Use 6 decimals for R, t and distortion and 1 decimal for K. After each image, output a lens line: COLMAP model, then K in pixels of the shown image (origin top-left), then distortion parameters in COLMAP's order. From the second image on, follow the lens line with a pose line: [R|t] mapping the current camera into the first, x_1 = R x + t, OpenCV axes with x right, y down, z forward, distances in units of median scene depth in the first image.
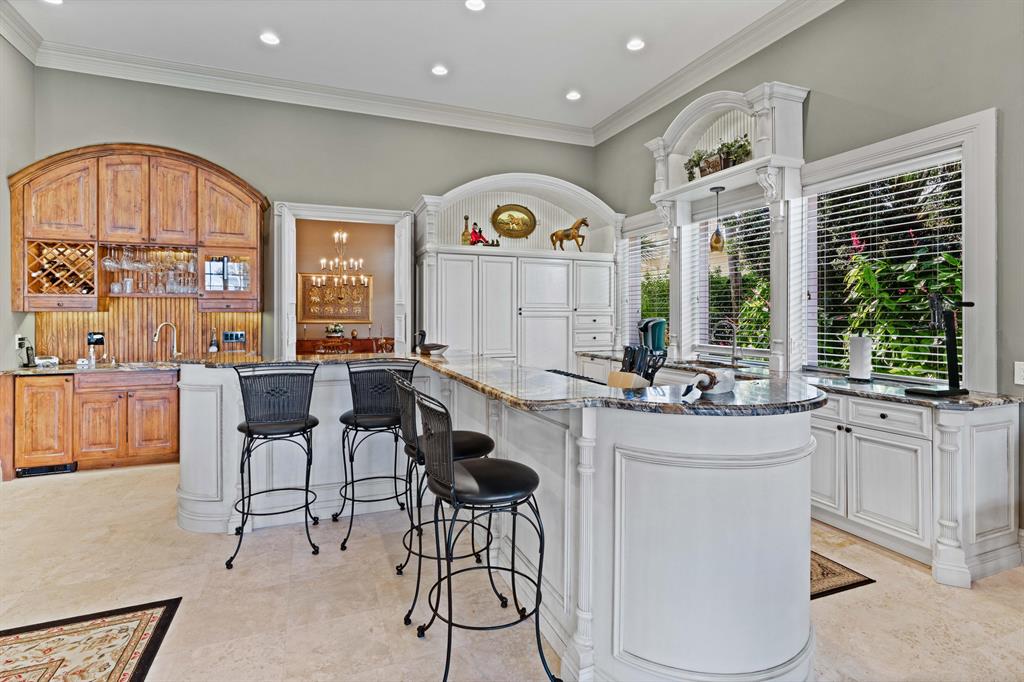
lens RADIAL K [[495.5, 0, 506.8], [0, 495.5, 316.5], [0, 0, 1]] dist [0.002559, 0.001389]
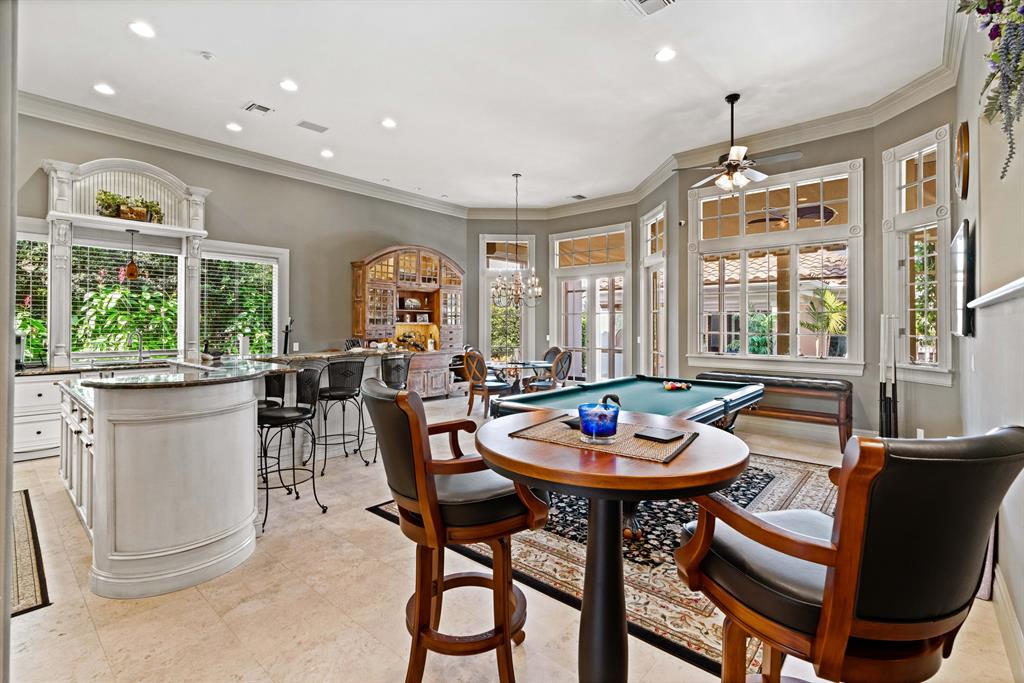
lens RADIAL K [[453.9, 0, 510.4], [0, 453.9, 324.7], [0, 0, 1]] dist [0.001672, -0.000093]
pose [[-0.448341, 0.001422, 0.893861, -1.964008], [-0.003227, 0.999990, -0.003210, -0.012235], [-0.893857, -0.004323, -0.448332, 1.133644]]
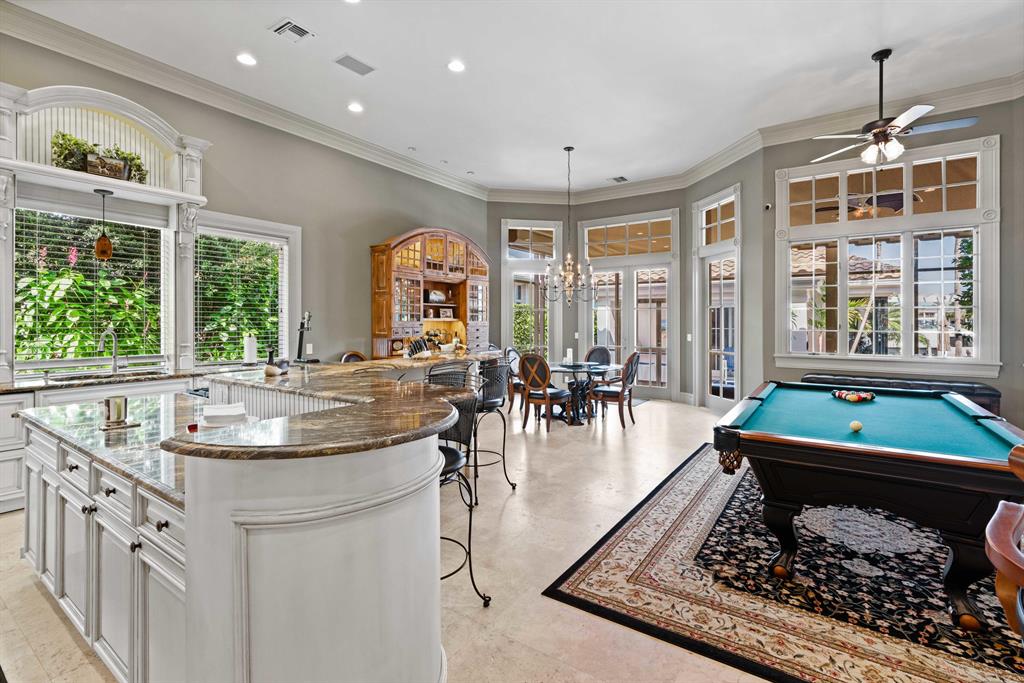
lens RADIAL K [[453.9, 0, 511.7], [0, 453.9, 324.6], [0, 0, 1]] dist [0.001672, -0.000093]
pose [[-0.547642, -0.004421, 0.836701, -1.309206], [-0.001764, 0.999990, 0.004130, -0.012073], [-0.836711, 0.000786, -0.547644, 1.452583]]
